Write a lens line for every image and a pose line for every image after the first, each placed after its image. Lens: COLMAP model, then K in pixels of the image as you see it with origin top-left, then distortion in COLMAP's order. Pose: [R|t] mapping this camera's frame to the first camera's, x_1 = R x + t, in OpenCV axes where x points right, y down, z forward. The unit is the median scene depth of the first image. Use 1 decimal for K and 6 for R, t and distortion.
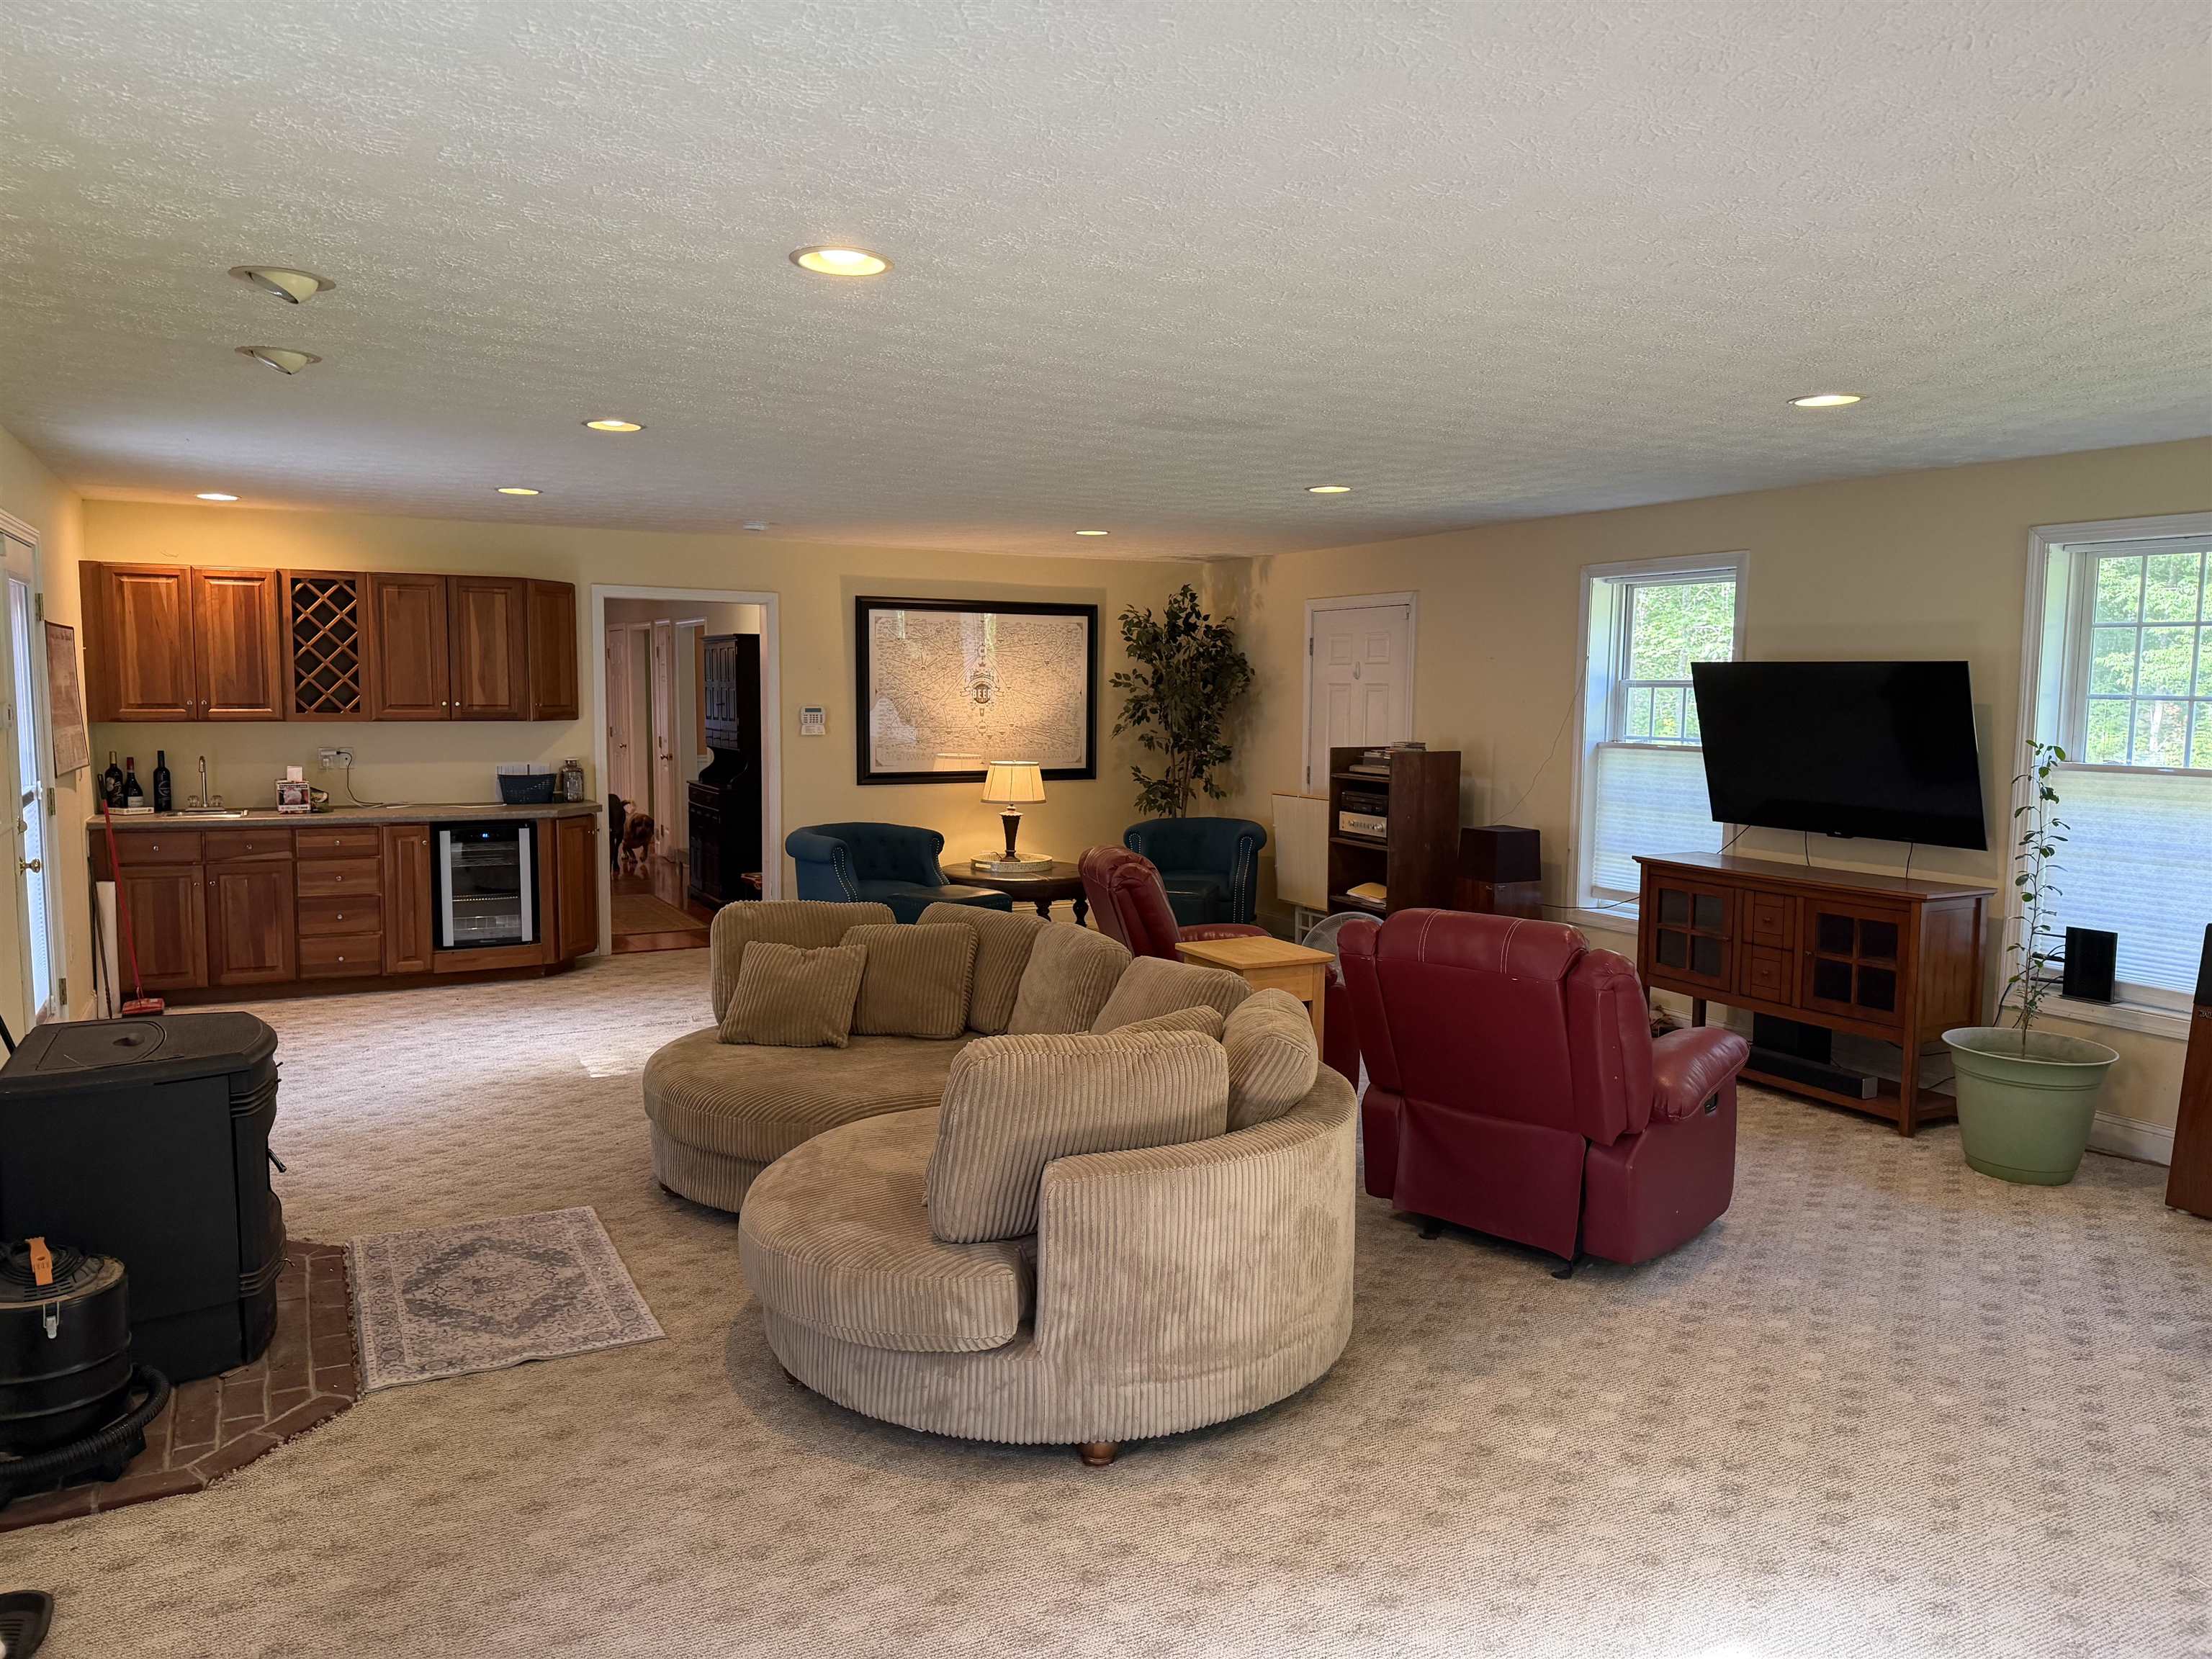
lens RADIAL K [[1550.3, 0, 1106.0], [0, 1550.3, 829.5], [0, 0, 1]] dist [0.065428, -0.091232]
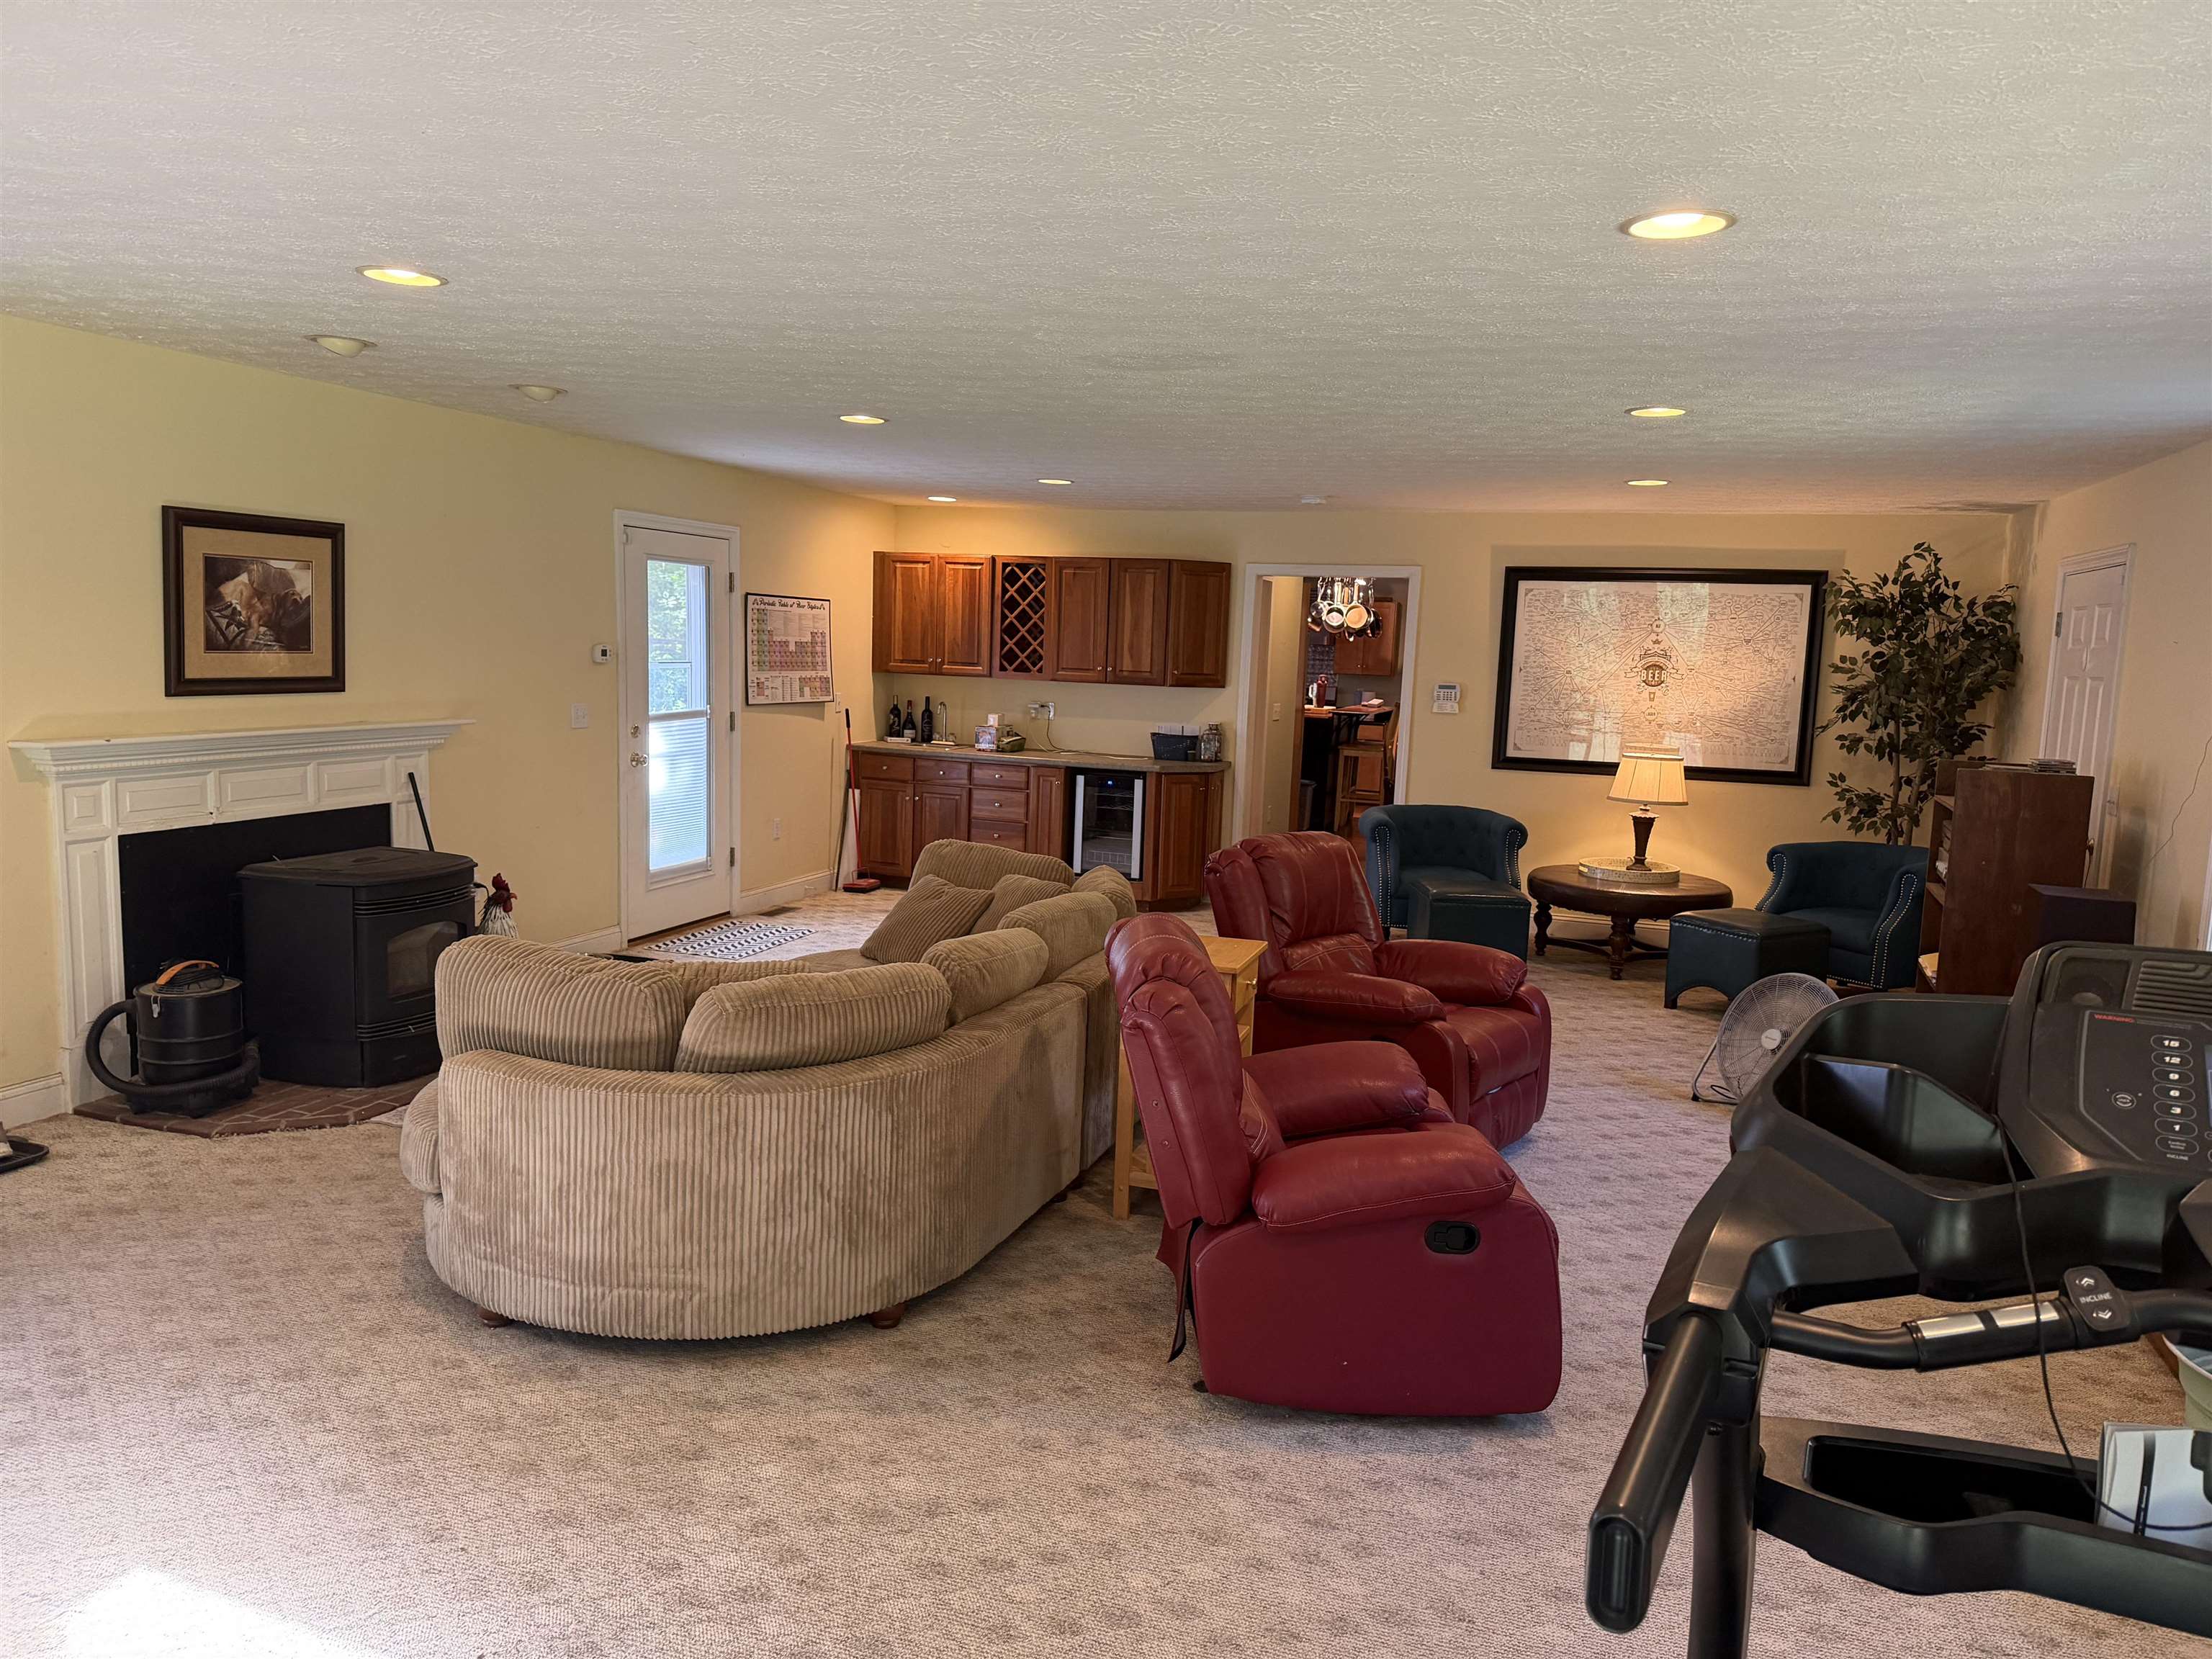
lens RADIAL K [[1535.6, 0, 1106.0], [0, 1535.6, 829.5], [0, 0, 1]] dist [0.172180, -0.283239]
pose [[0.683903, 0.104991, -0.721979, 0.447039], [-0.099408, 0.993772, 0.050349, -0.019476], [0.722769, 0.037337, 0.690081, 0.220245]]
